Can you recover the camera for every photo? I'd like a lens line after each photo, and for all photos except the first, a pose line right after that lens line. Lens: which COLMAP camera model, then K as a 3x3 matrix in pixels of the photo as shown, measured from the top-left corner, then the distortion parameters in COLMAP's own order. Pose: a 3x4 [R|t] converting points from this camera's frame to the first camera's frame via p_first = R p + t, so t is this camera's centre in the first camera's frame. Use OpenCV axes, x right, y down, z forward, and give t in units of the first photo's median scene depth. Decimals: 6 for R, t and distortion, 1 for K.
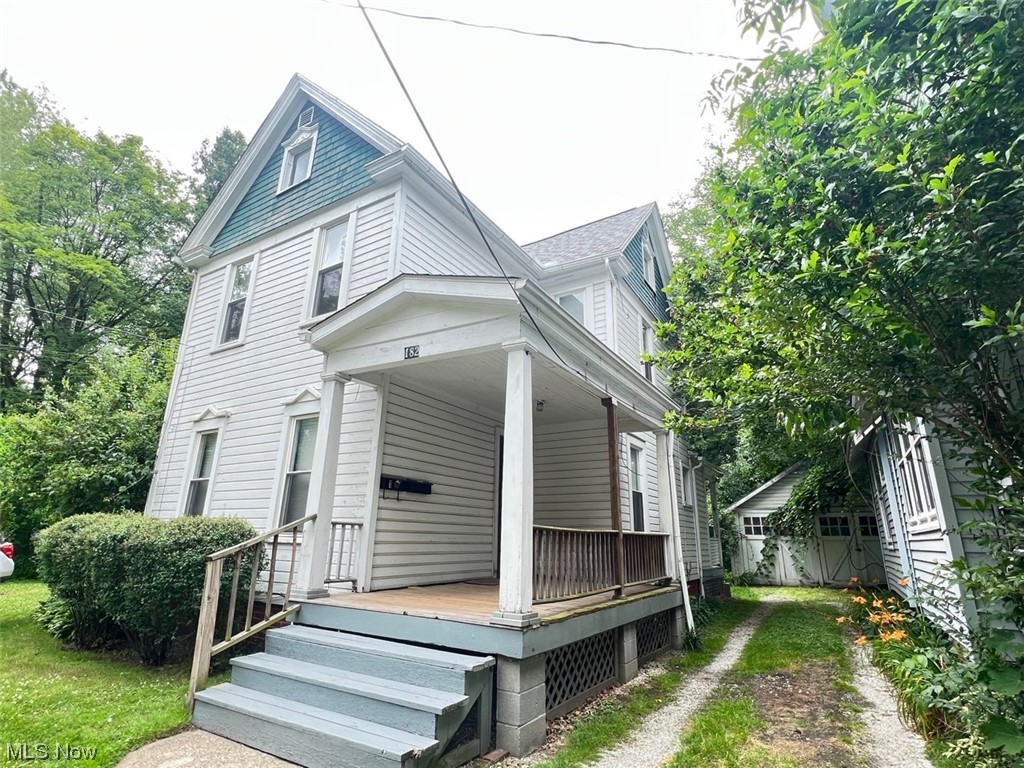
lens RADIAL K [[512.3, 0, 512.0], [0, 512.3, 384.0], [0, 0, 1]] dist [-0.000508, -0.000083]
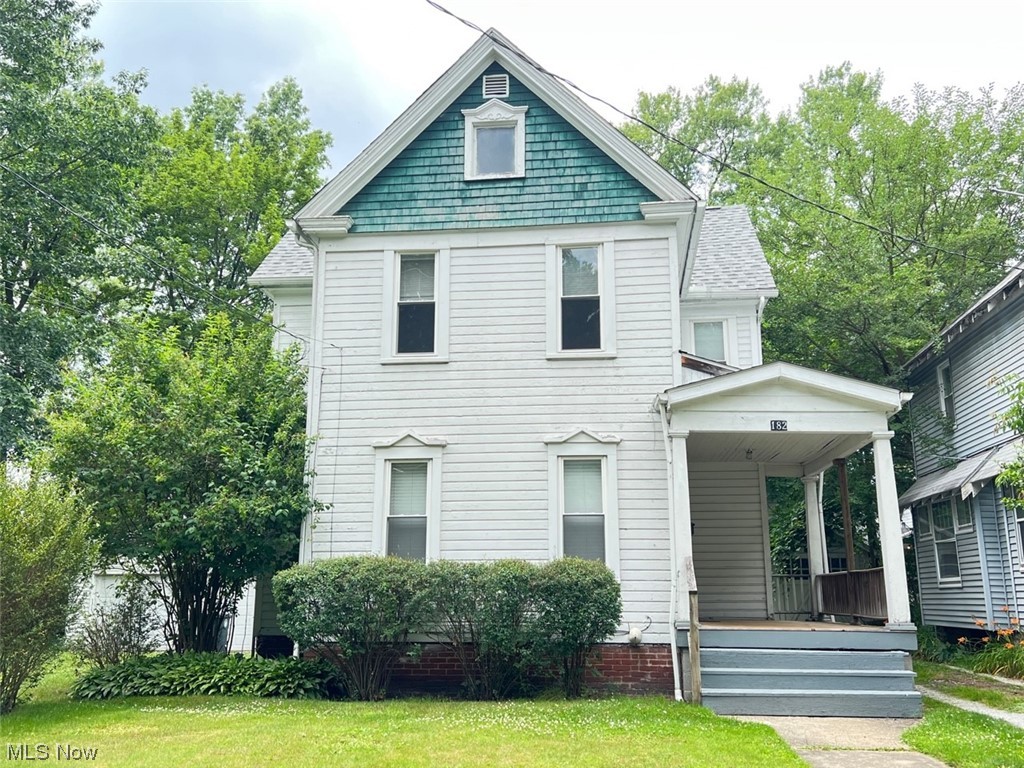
lens RADIAL K [[929.5, 0, 512.0], [0, 929.5, 384.0], [0, 0, 1]] dist [0.128295, 0.003605]
pose [[0.907323, 0.076704, 0.413378, -1.103458], [-0.104552, 0.993495, 0.045134, -0.126087], [-0.407227, -0.084171, 0.909440, -0.498794]]
